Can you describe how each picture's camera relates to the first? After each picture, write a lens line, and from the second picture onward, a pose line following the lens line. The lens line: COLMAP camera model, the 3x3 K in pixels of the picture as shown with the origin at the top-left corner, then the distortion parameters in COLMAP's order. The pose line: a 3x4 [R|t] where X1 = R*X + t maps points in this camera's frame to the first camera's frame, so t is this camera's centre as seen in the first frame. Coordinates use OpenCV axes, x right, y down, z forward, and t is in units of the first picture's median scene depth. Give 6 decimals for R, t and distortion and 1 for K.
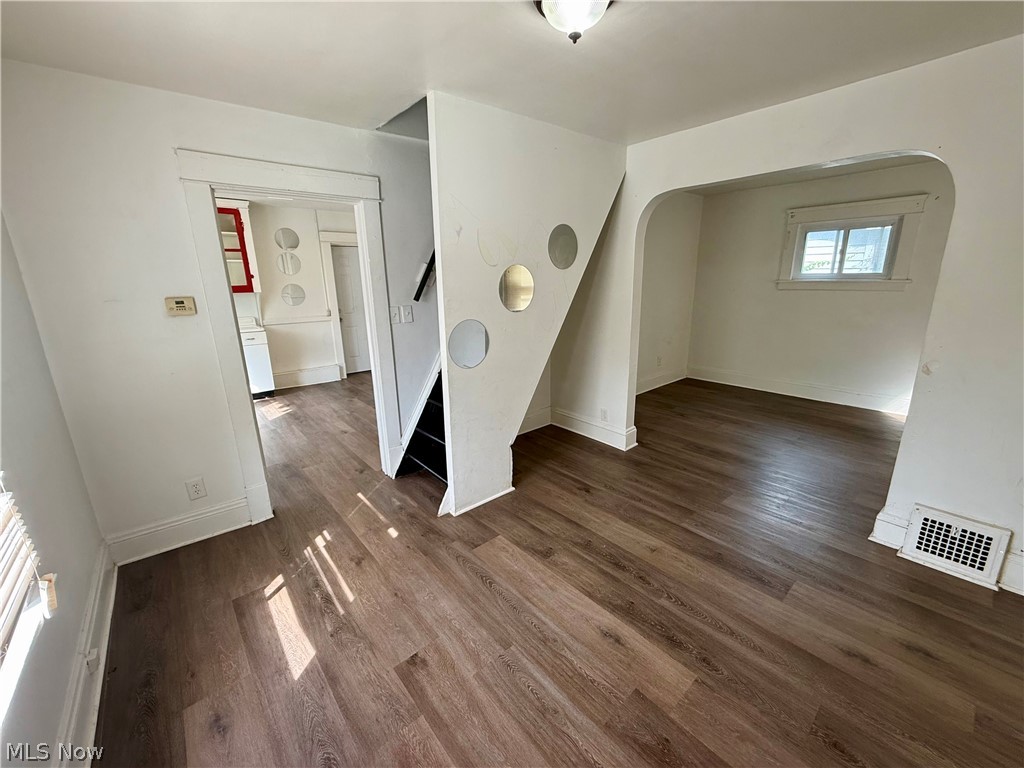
lens RADIAL K [[408.4, 0, 508.1], [0, 408.4, 385.0], [0, 0, 1]] dist [0.000470, 0.000354]
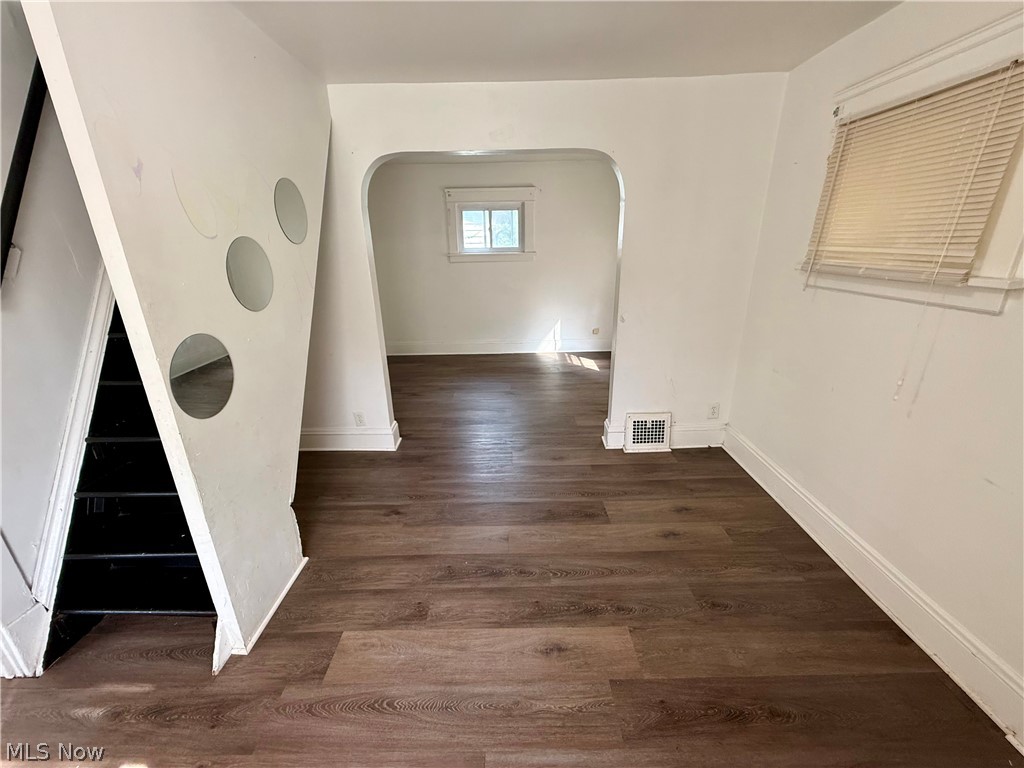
lens RADIAL K [[408.4, 0, 508.1], [0, 408.4, 385.0], [0, 0, 1]] dist [0.000470, 0.000354]
pose [[0.647956, -0.246077, 0.720832, -0.202277], [0.202459, 0.967973, 0.148456, -0.075004], [-0.734277, 0.049745, 0.677024, 0.254945]]
